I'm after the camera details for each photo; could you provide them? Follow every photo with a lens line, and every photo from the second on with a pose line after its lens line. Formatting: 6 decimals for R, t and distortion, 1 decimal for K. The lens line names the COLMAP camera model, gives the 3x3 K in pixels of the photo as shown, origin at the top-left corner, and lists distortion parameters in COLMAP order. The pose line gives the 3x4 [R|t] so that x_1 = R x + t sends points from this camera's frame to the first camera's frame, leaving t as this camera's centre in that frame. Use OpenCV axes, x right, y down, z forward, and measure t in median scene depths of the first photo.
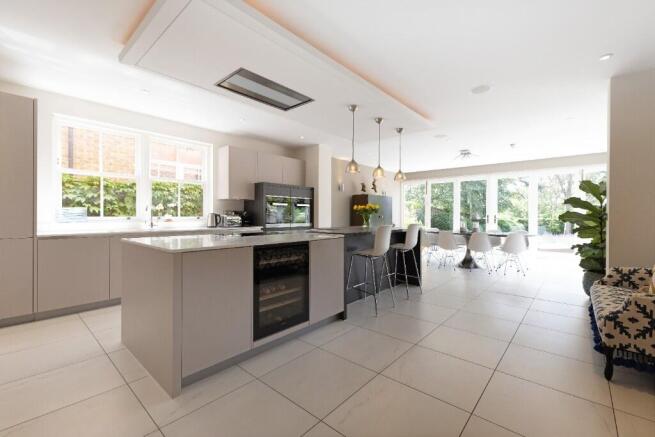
lens RADIAL K [[280.1, 0, 327.5], [0, 280.1, 218.5], [0, 0, 1]] dist [0.000941, 0.000096]
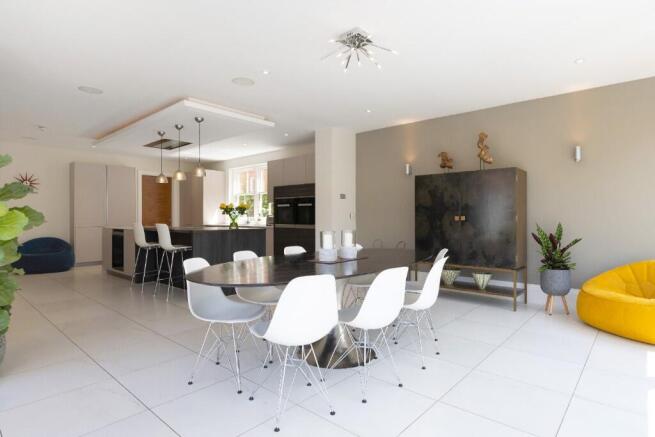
lens RADIAL K [[357.3, 0, 327.5], [0, 357.3, 218.5], [0, 0, 1]] dist [-0.000836, -0.000118]
pose [[-0.004630, -0.004989, -0.999977, 0.704187], [-0.017981, 0.999826, -0.004905, 0.000143], [0.999828, 0.017958, -0.004719, 0.718648]]
